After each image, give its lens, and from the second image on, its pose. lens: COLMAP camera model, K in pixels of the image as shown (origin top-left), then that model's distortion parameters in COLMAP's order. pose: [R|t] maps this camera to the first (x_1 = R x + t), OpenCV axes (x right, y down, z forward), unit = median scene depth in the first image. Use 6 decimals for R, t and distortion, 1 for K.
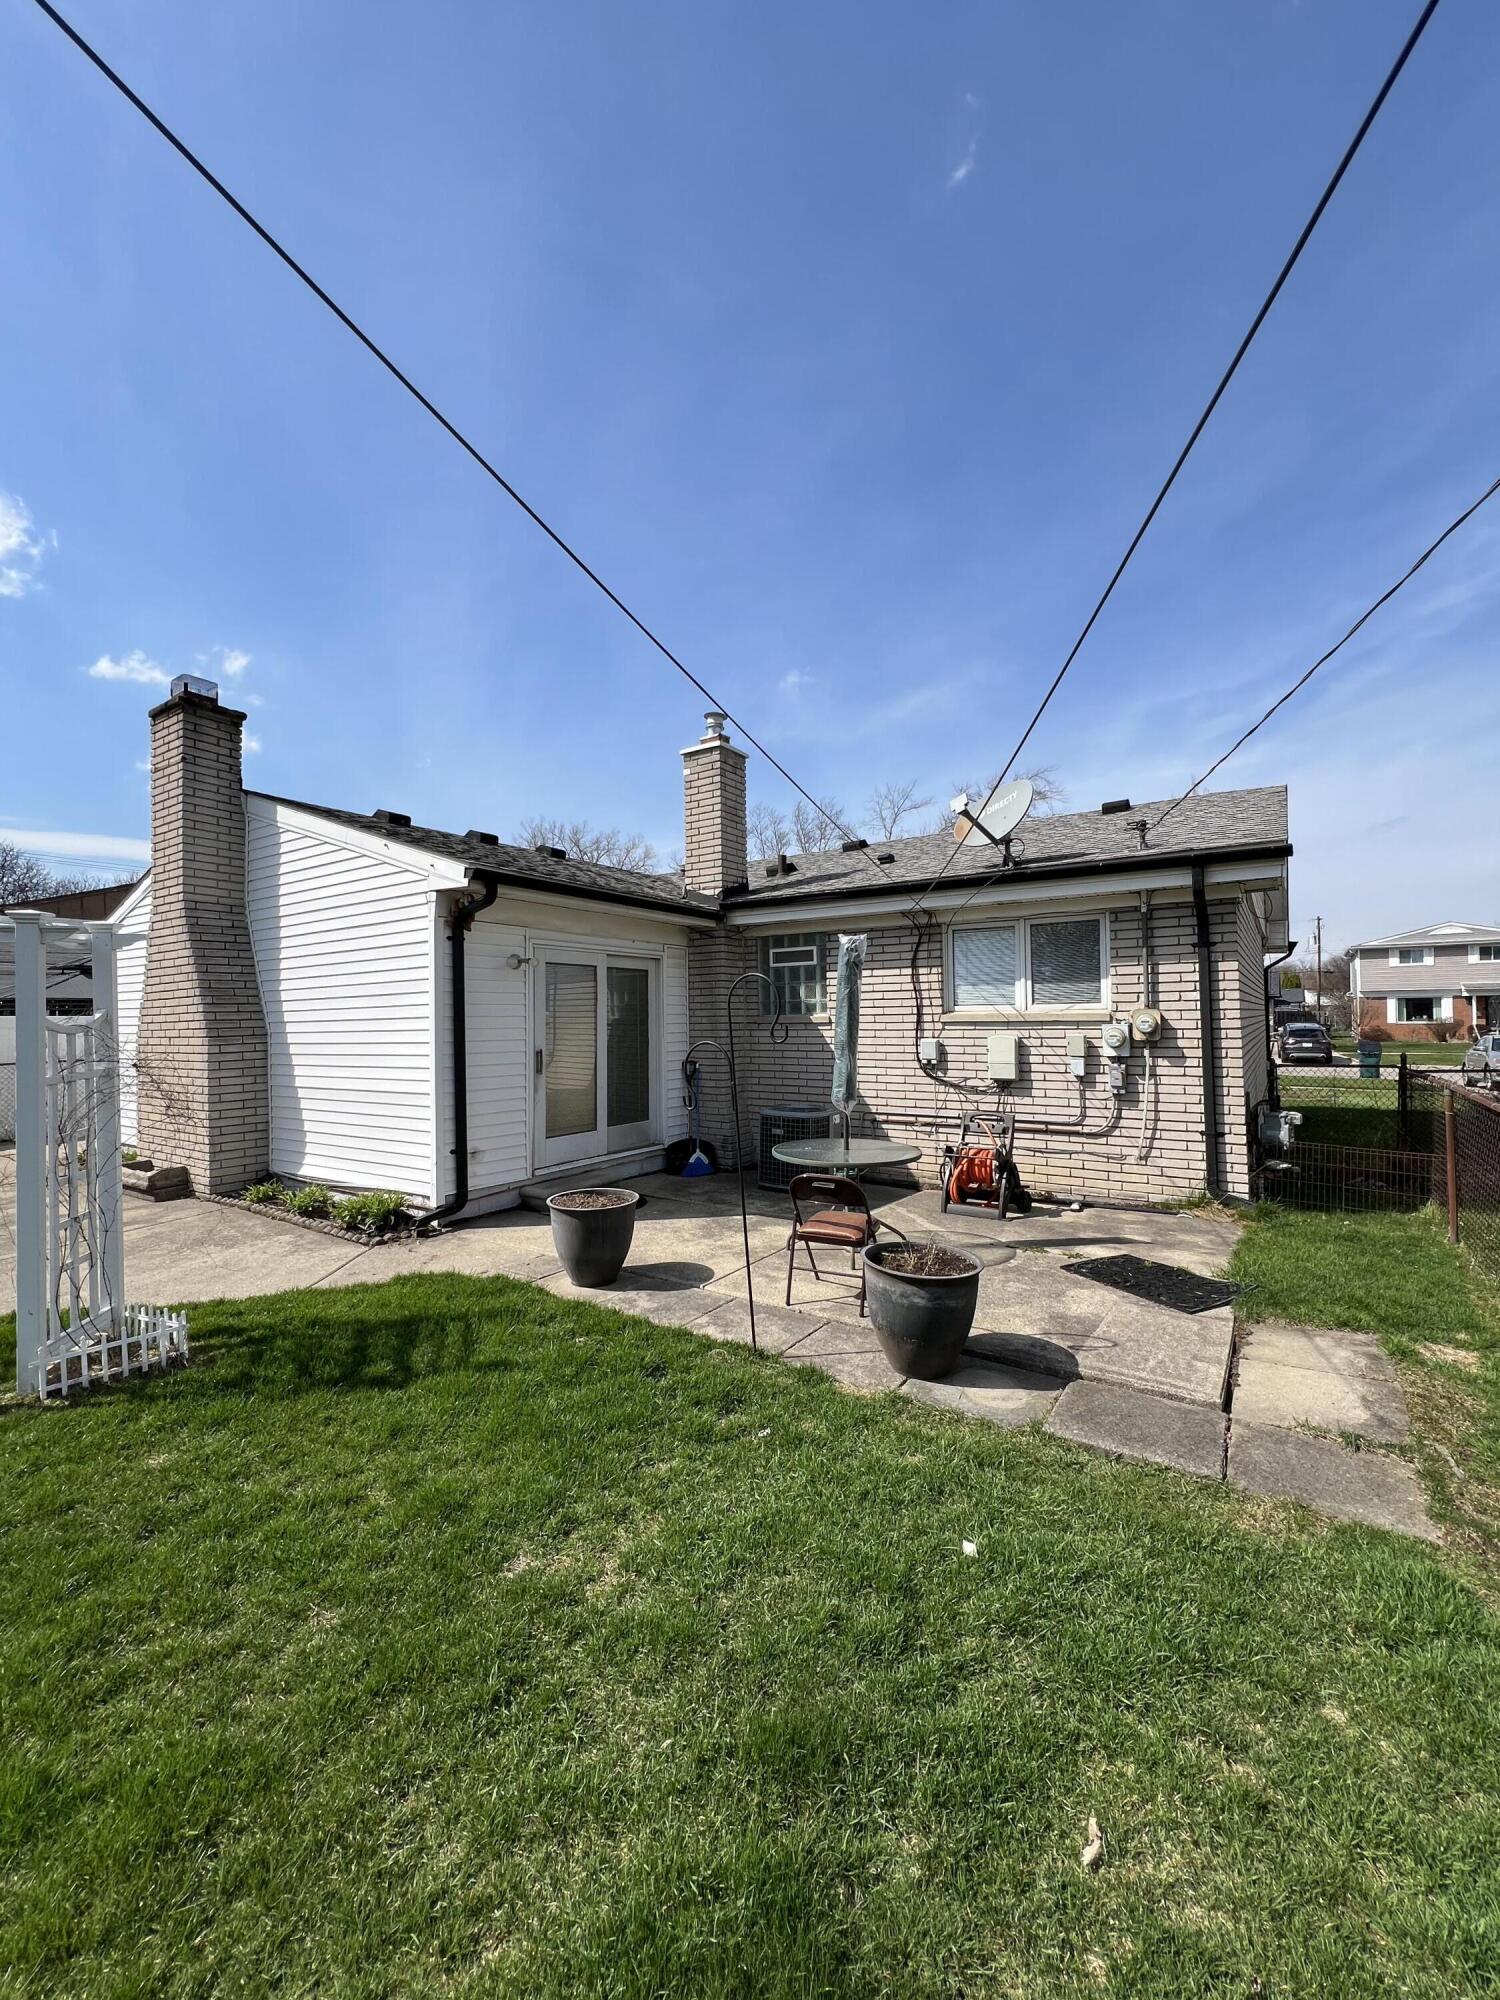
lens RADIAL K [[801.6, 0, 751.6], [0, 801.6, 1000.1], [0, 0, 1]] dist [-0.004878, -0.000009]
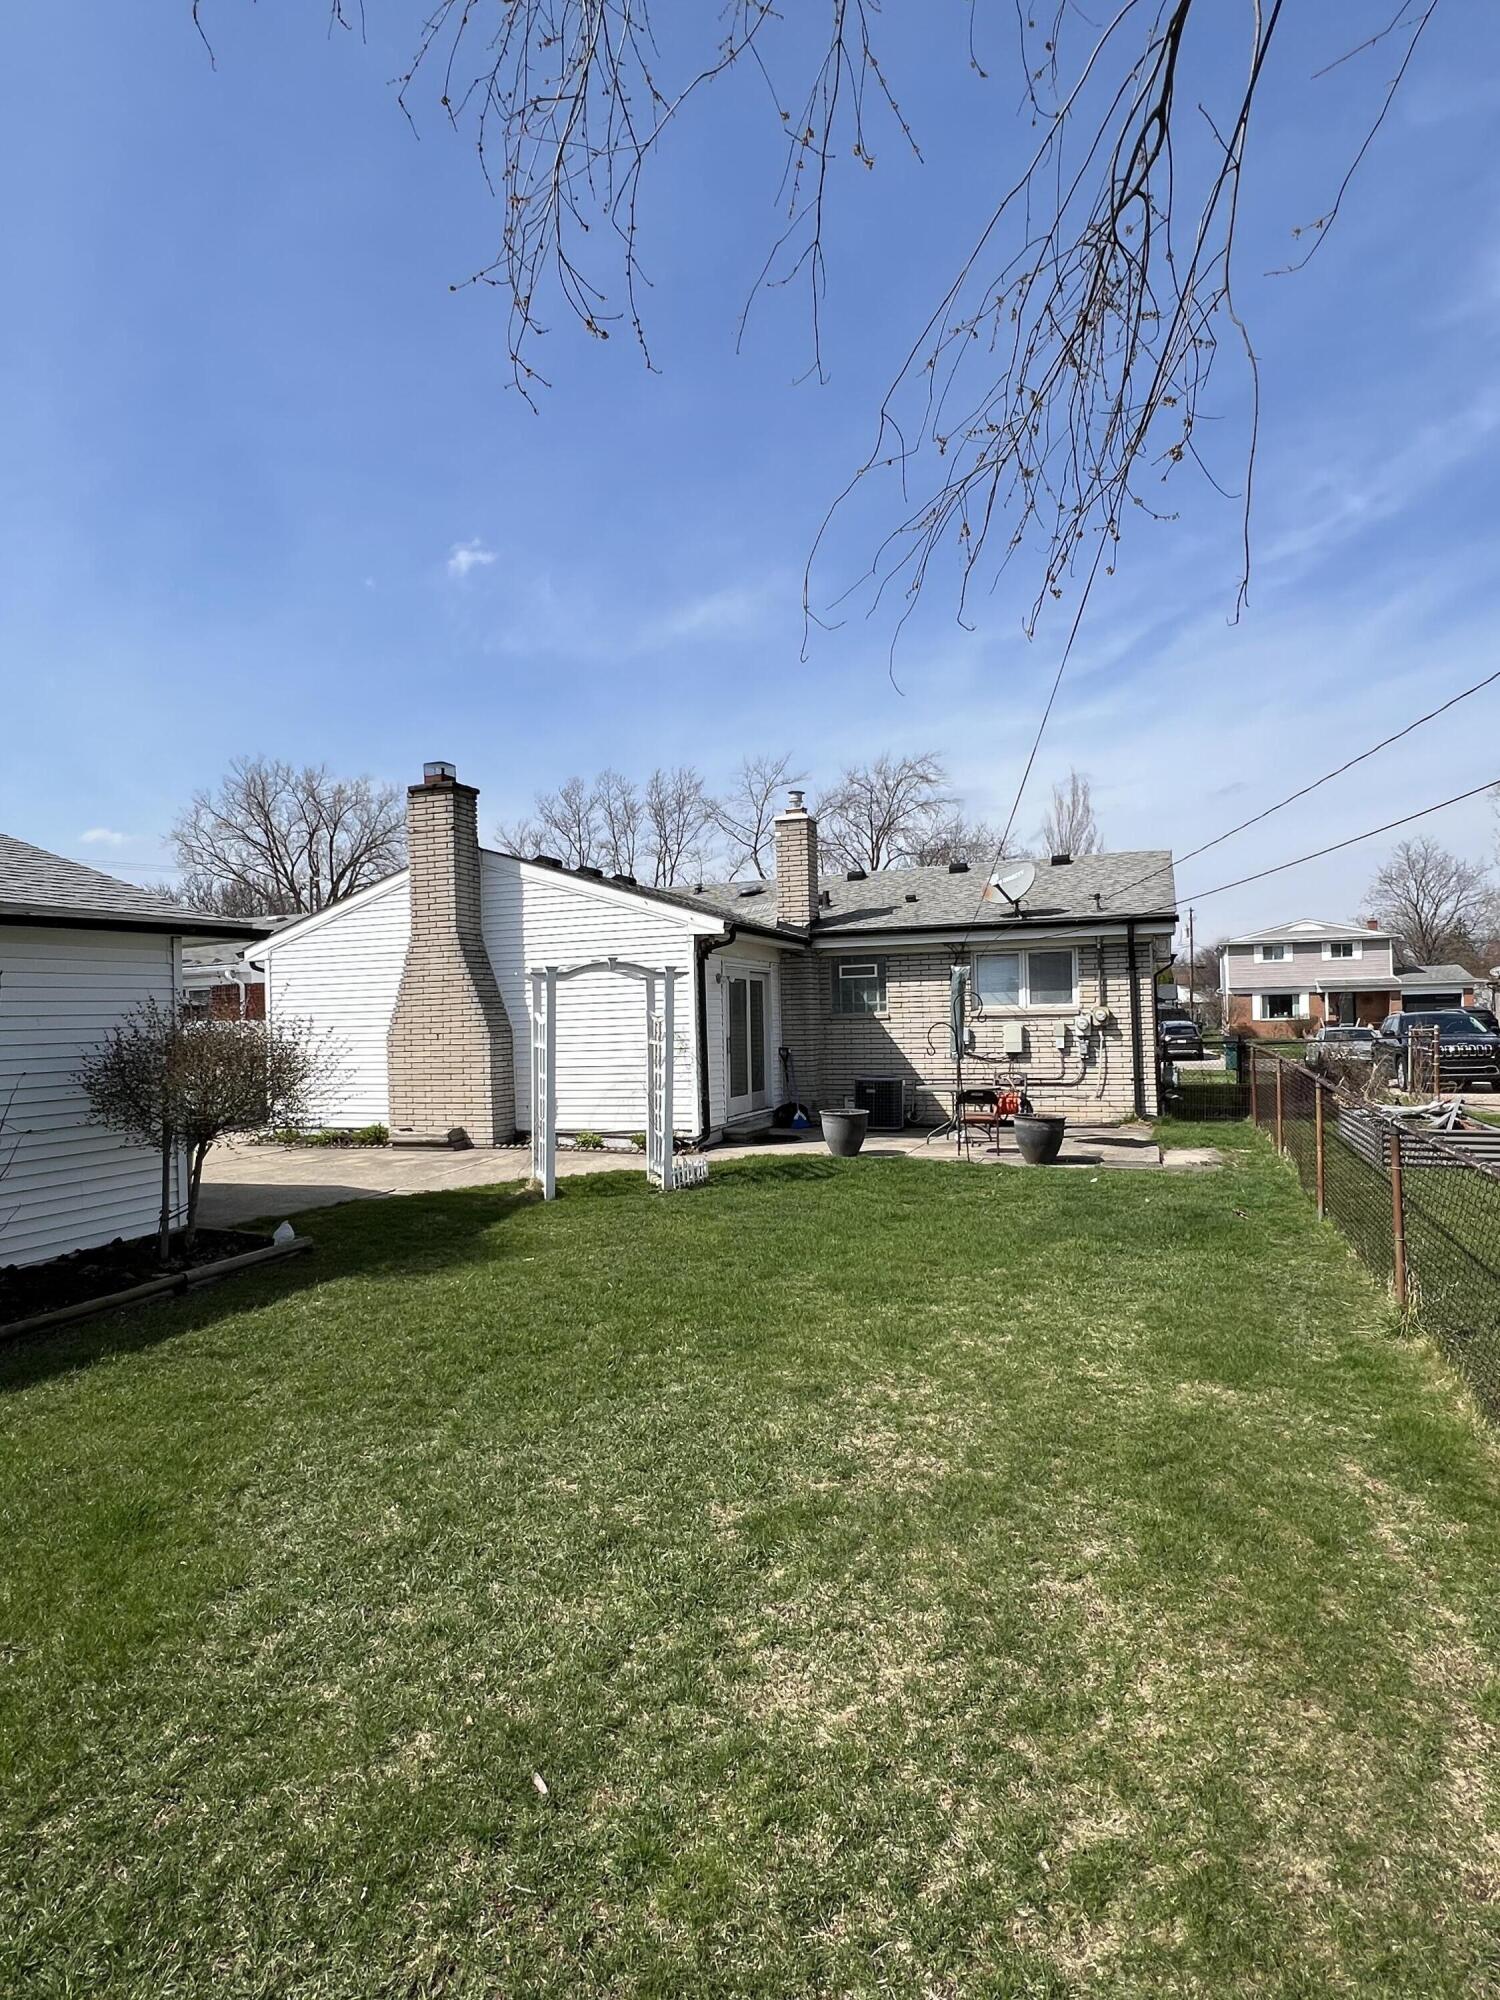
lens RADIAL K [[1072.1, 0, 750.2], [0, 1072.1, 1003.8], [0, 0, 1]] dist [0.001966, -0.000082]
pose [[0.974328, -0.007005, 0.225022, -0.649863], [0.006111, 0.999970, 0.004672, -0.008946], [-0.225048, -0.003177, 0.974342, -0.912410]]
